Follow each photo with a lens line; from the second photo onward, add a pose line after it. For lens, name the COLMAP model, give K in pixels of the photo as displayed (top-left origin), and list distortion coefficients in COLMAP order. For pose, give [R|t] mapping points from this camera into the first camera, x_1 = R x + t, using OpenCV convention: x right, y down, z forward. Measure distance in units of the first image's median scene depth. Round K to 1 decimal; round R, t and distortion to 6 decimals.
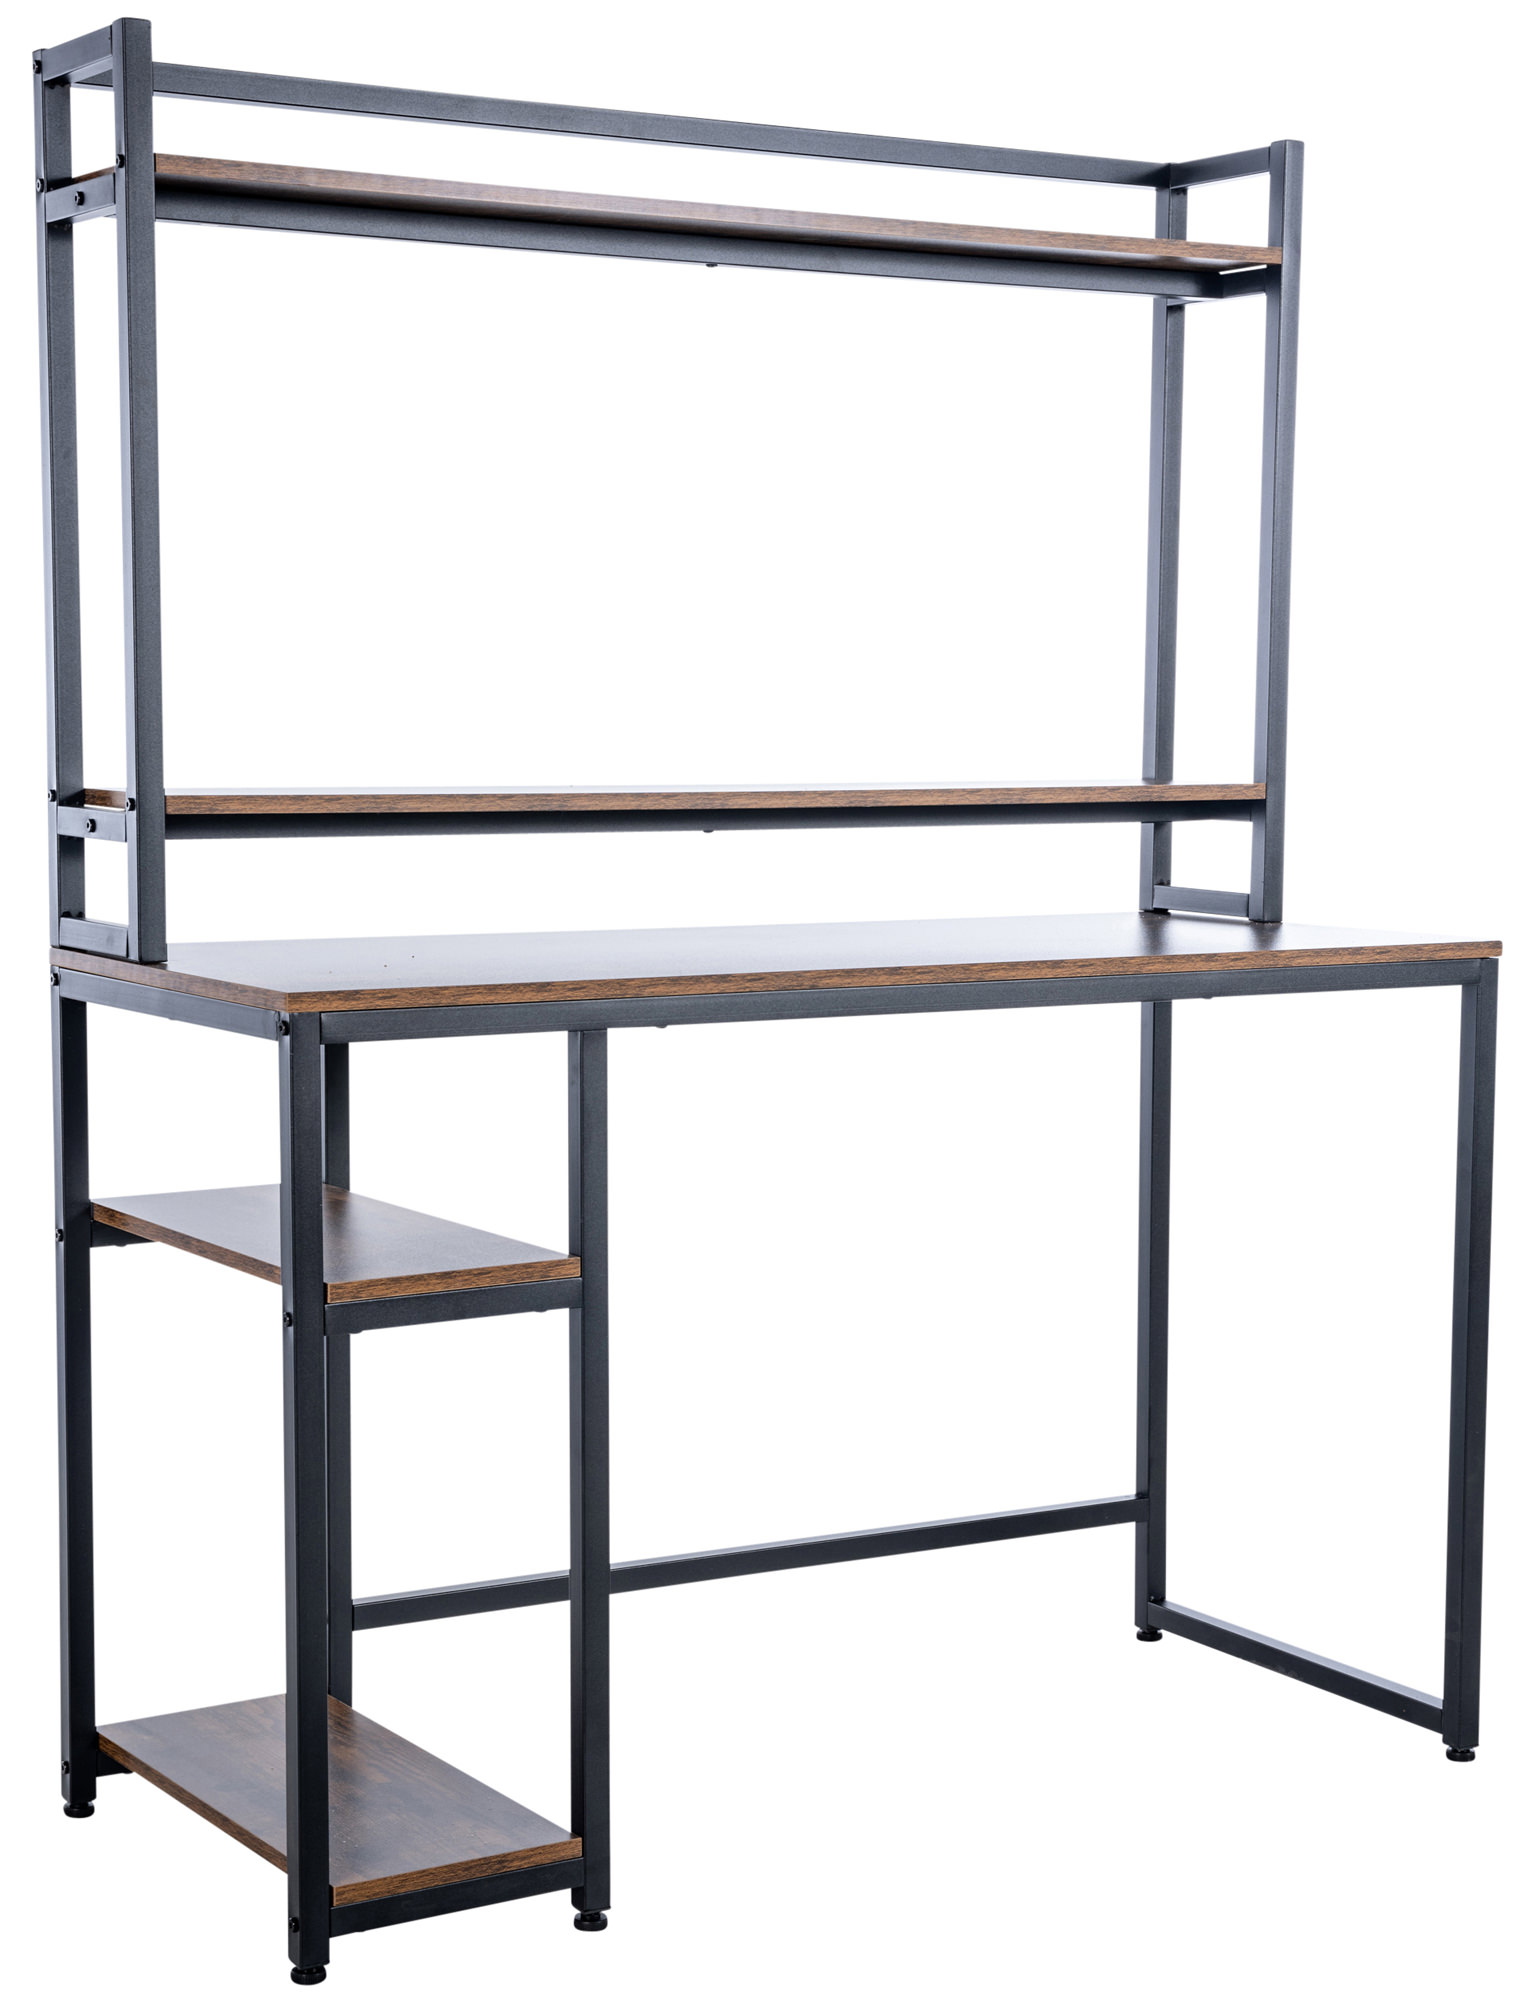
lens RADIAL K [[3710.9, 0, 764.5], [0, 3710.9, 1000.0], [0, 0, 1]] dist [0.062658, 0.071332]
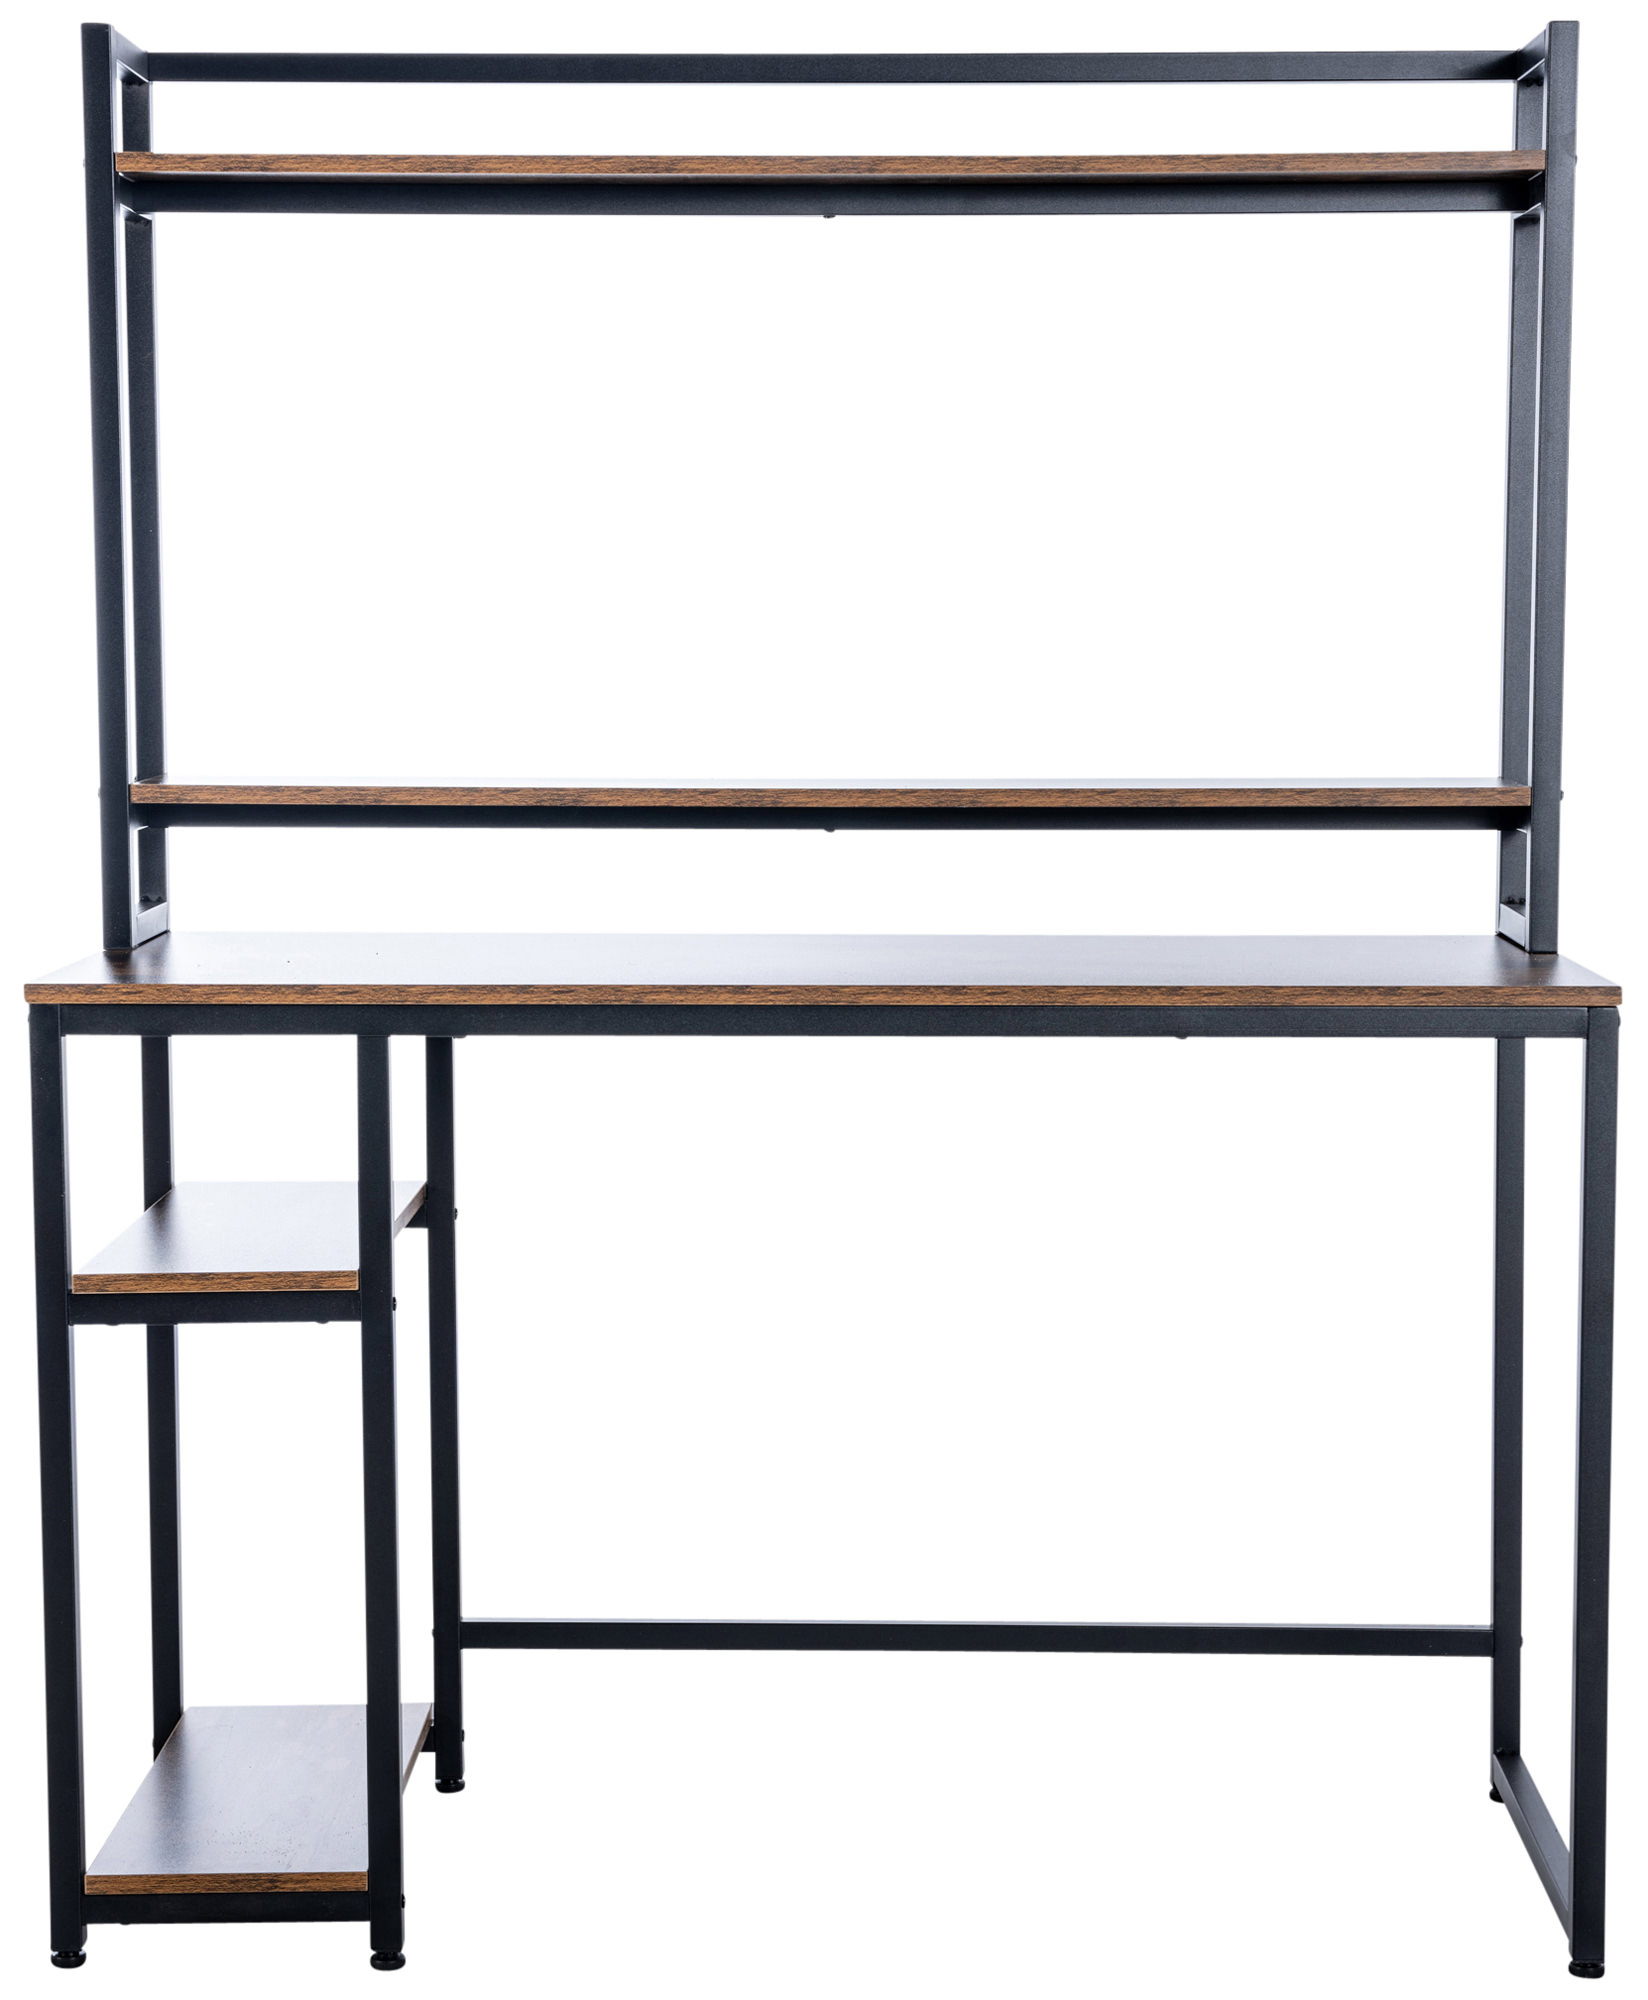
lens RADIAL K [[3349.8, 0, 825.1], [0, 3349.8, 1086.4], [0, 0, 1]] dist [0.038258, 0.093800]
pose [[0.840238, 0.060580, -0.538824, 0.465297], [-0.041637, 0.998014, 0.047279, -0.022398], [0.540617, -0.017290, 0.841091, 0.306859]]
